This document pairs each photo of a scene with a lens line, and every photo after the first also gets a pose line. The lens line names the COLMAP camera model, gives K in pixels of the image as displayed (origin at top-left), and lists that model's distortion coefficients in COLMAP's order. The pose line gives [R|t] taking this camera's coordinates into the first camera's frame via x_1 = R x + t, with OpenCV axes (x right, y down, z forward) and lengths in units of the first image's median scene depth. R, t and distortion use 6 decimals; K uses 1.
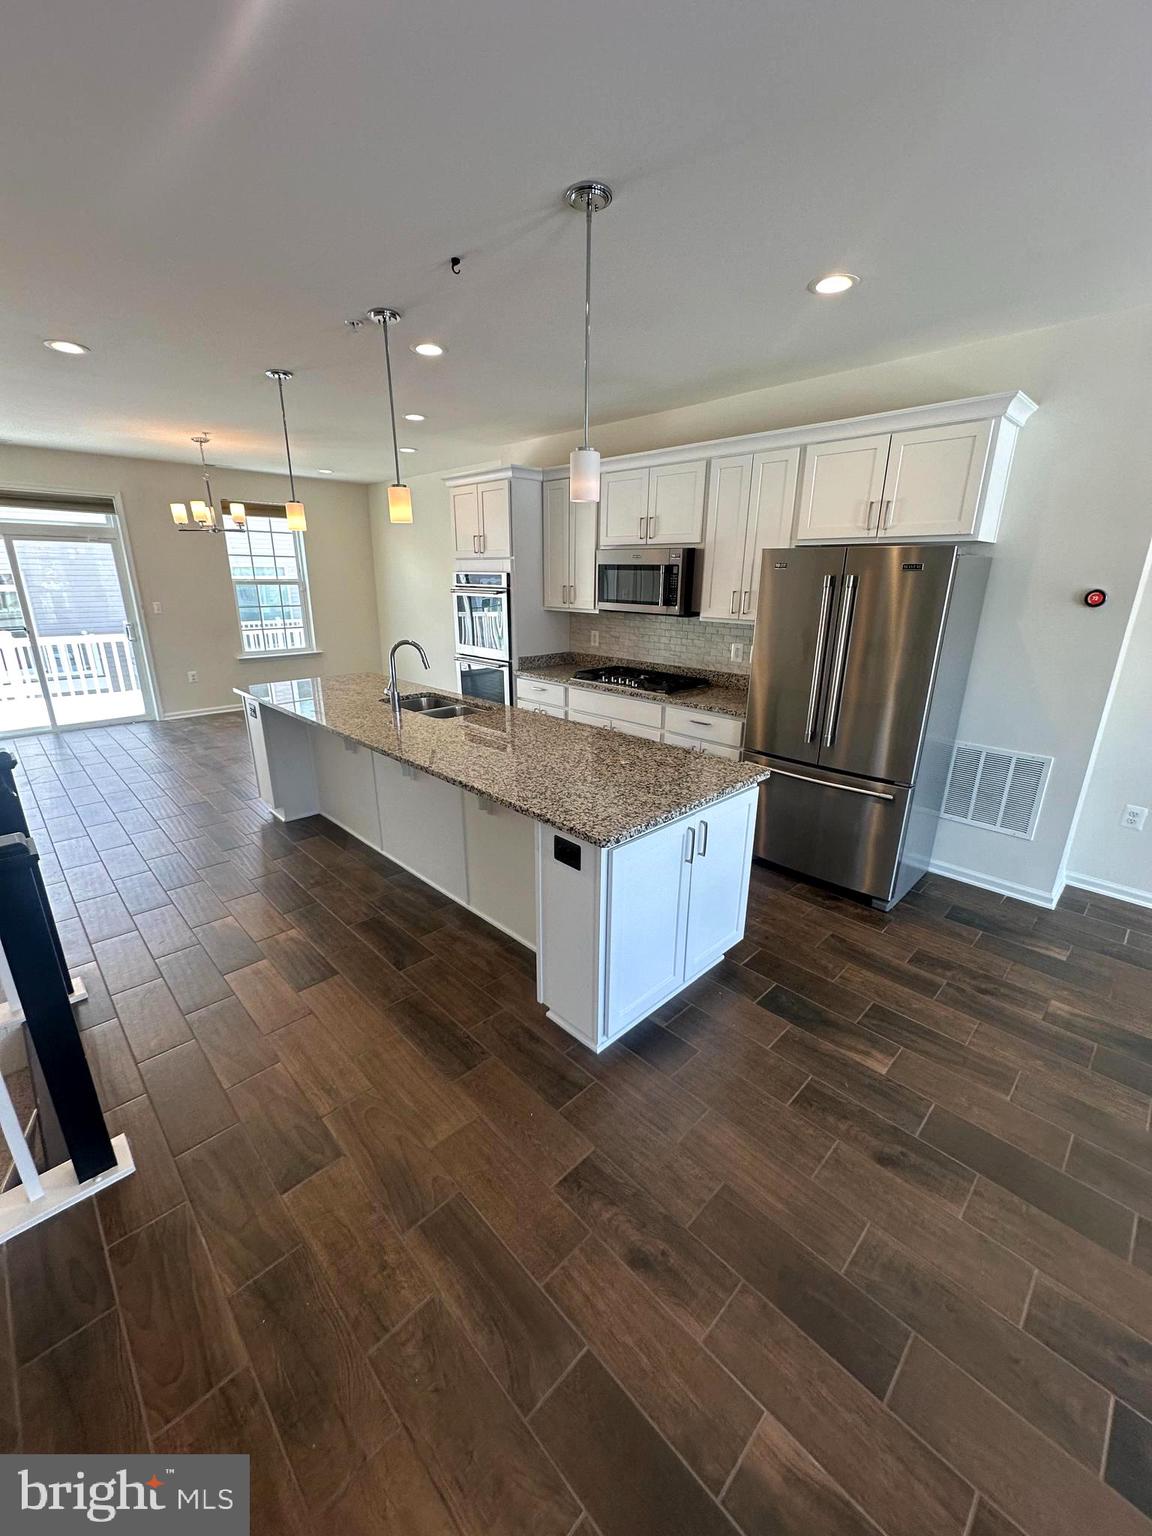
lens RADIAL K [[610.8, 0, 576.0], [0, 610.8, 768.0], [0, 0, 1]] dist [-0.002117, 0.000315]
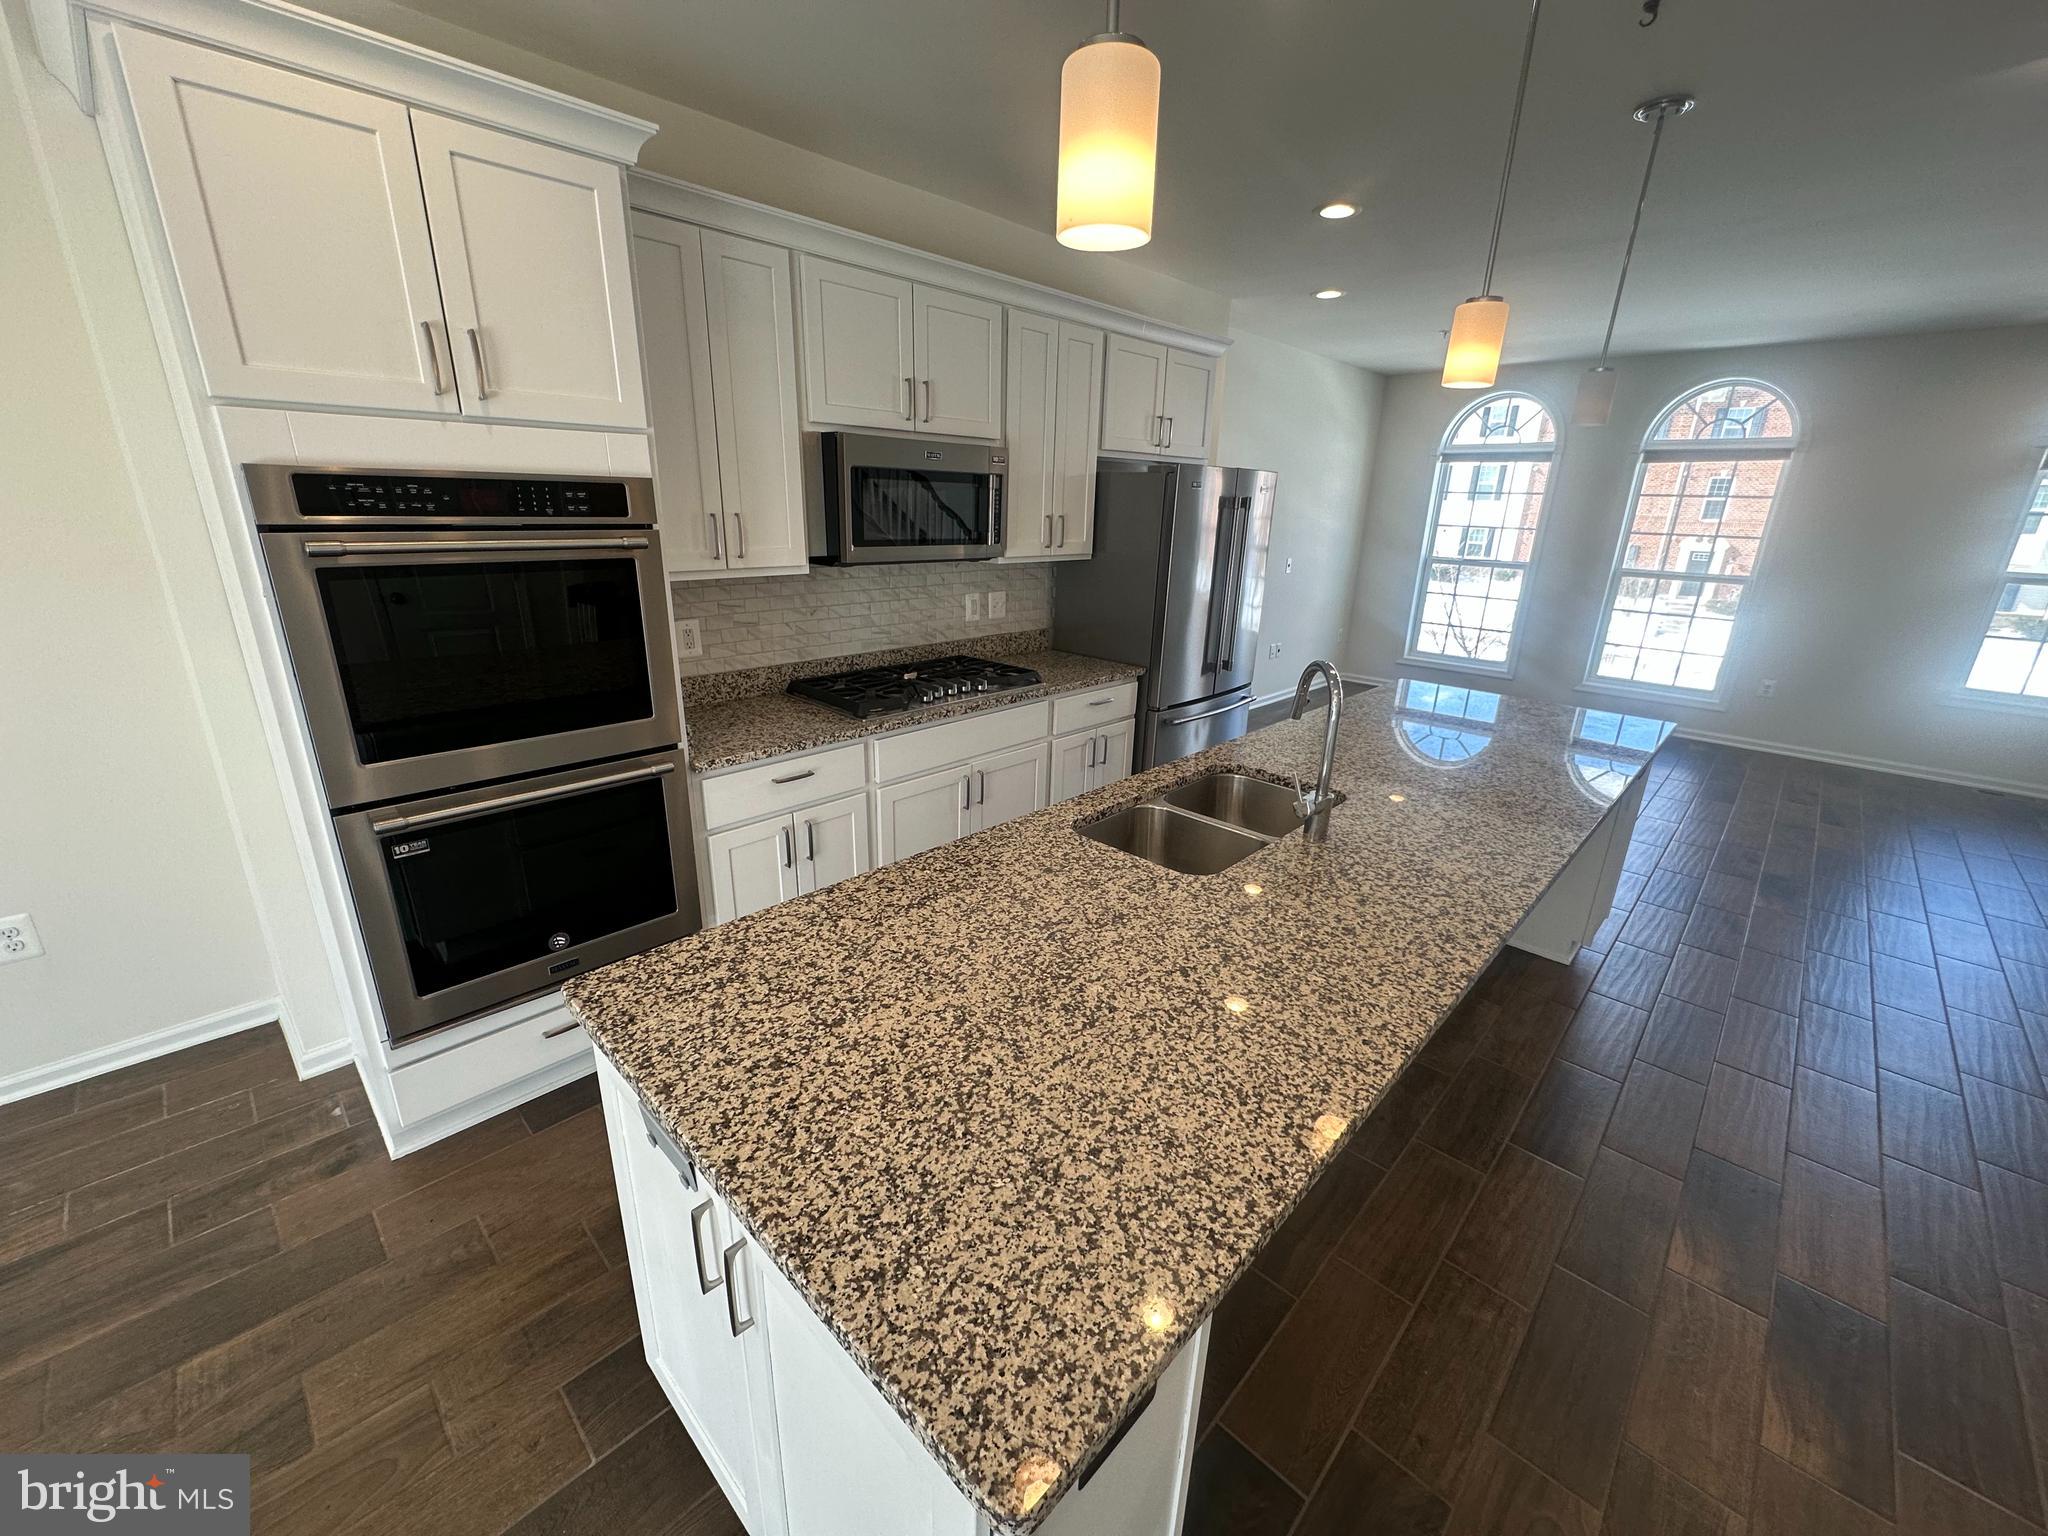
lens RADIAL K [[814.5, 0, 1023.1], [0, 814.5, 768.3], [0, 0, 1]] dist [-0.002117, 0.000315]
pose [[-0.025308, -0.323358, 0.945938, -0.949323], [0.279468, 0.906225, 0.317260, -0.437191], [-0.959821, 0.272388, 0.067434, 1.375643]]
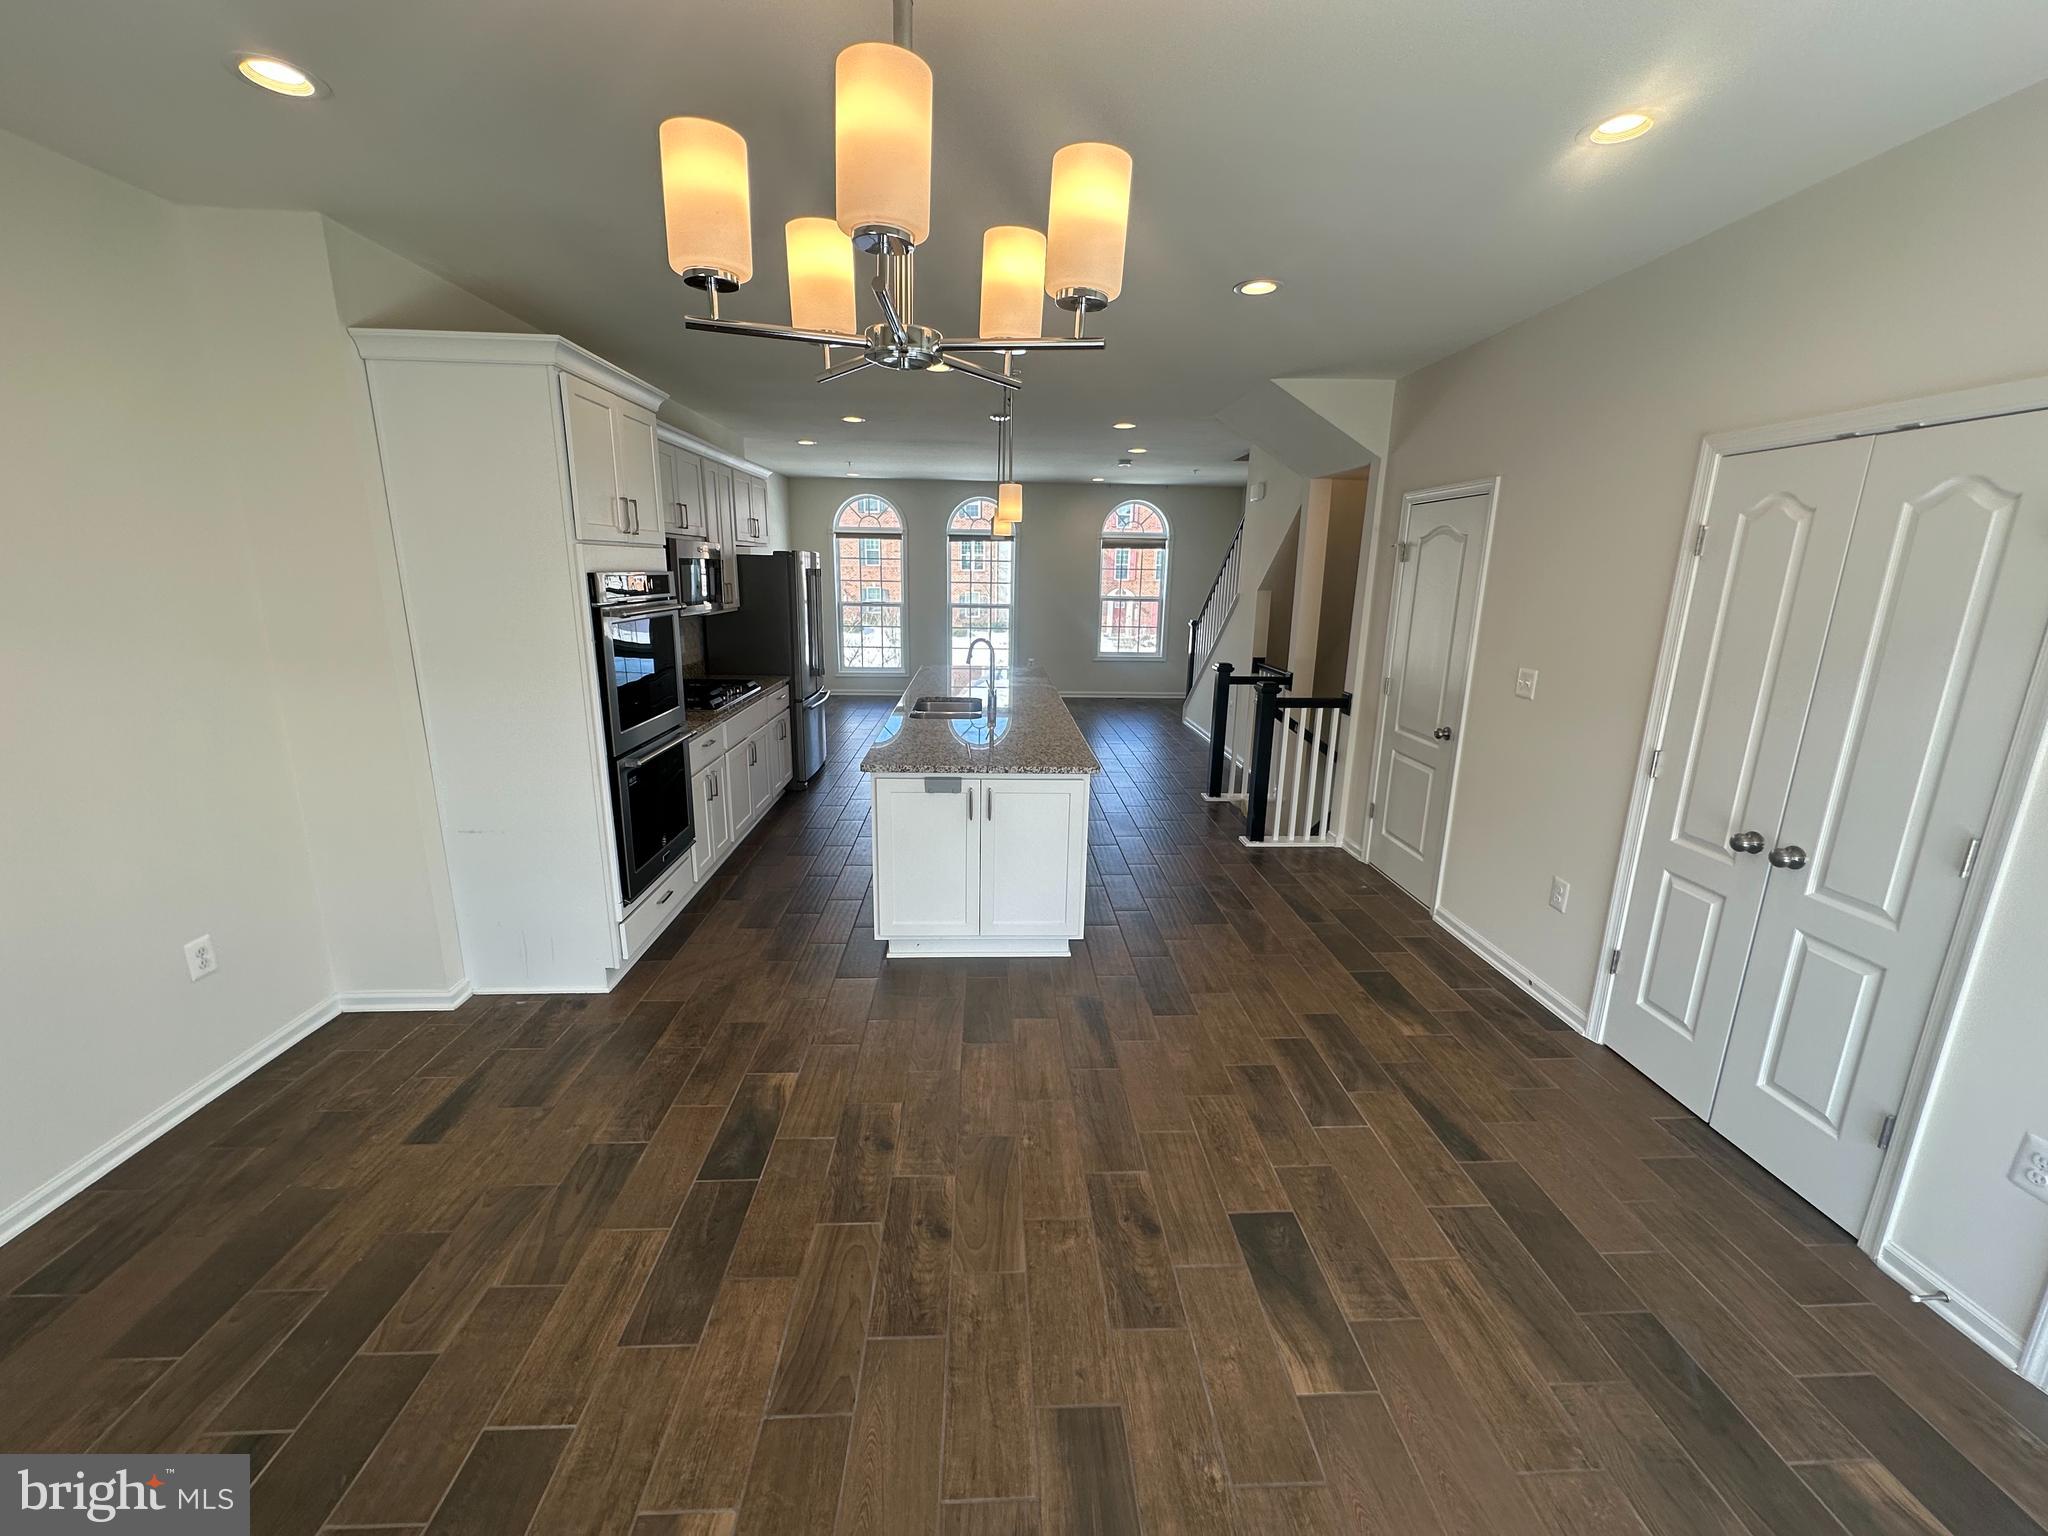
lens RADIAL K [[814.5, 0, 1023.1], [0, 814.5, 768.3], [0, 0, 1]] dist [-0.002117, 0.000315]
pose [[-0.742844, -0.179873, 0.644848, -1.481693], [0.182526, 0.872320, 0.453588, -0.739437], [-0.644102, 0.454647, -0.615166, 2.226693]]
